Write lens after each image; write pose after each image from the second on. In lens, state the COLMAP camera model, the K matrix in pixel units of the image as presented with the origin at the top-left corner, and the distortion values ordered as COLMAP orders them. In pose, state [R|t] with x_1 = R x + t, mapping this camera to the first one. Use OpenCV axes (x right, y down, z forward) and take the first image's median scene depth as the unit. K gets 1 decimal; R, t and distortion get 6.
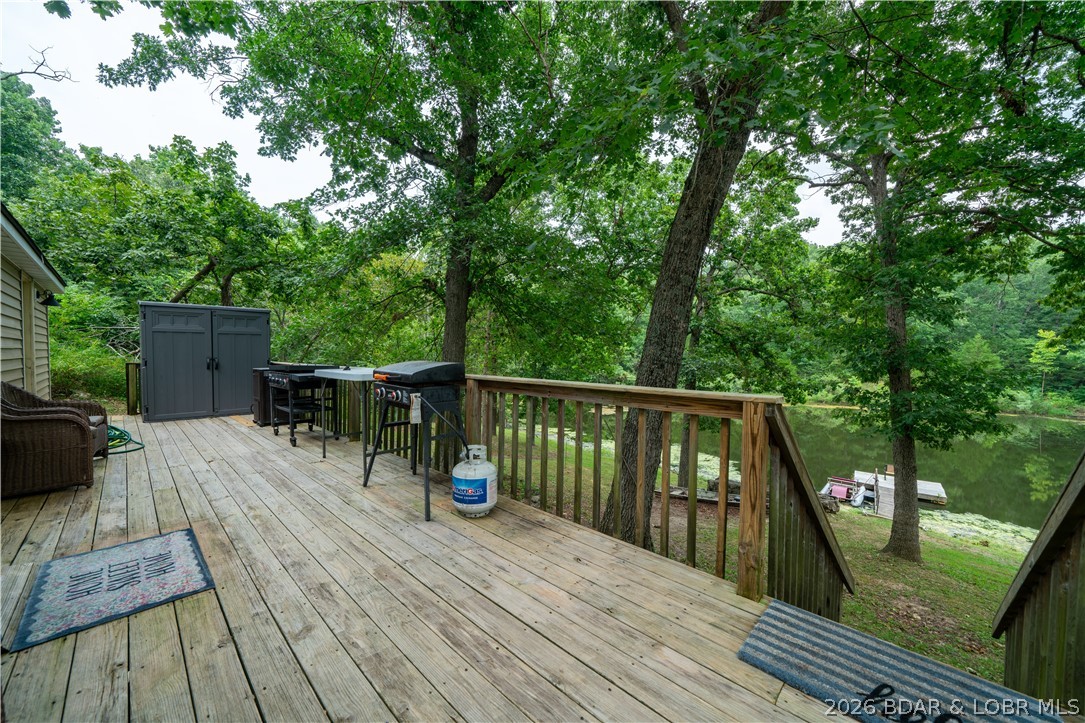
lens RADIAL K [[400.5, 0, 537.7], [0, 400.5, 362.5], [0, 0, 1]] dist [-0.005965, -0.000081]
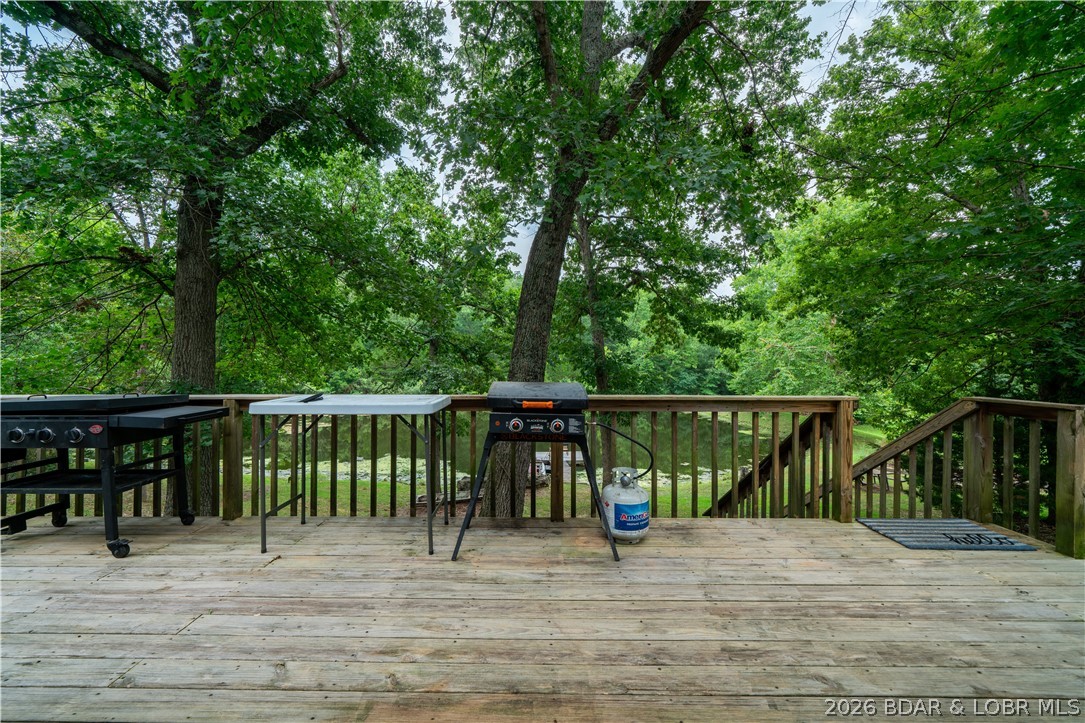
lens RADIAL K [[400.5, 0, 541.2], [0, 400.5, 360.6], [0, 0, 1]] dist [-0.005965, -0.000081]
pose [[0.730143, -0.004595, 0.683278, -1.032374], [0.020163, 0.999687, -0.014824, -0.044701], [-0.682996, 0.024601, 0.730007, 0.459522]]
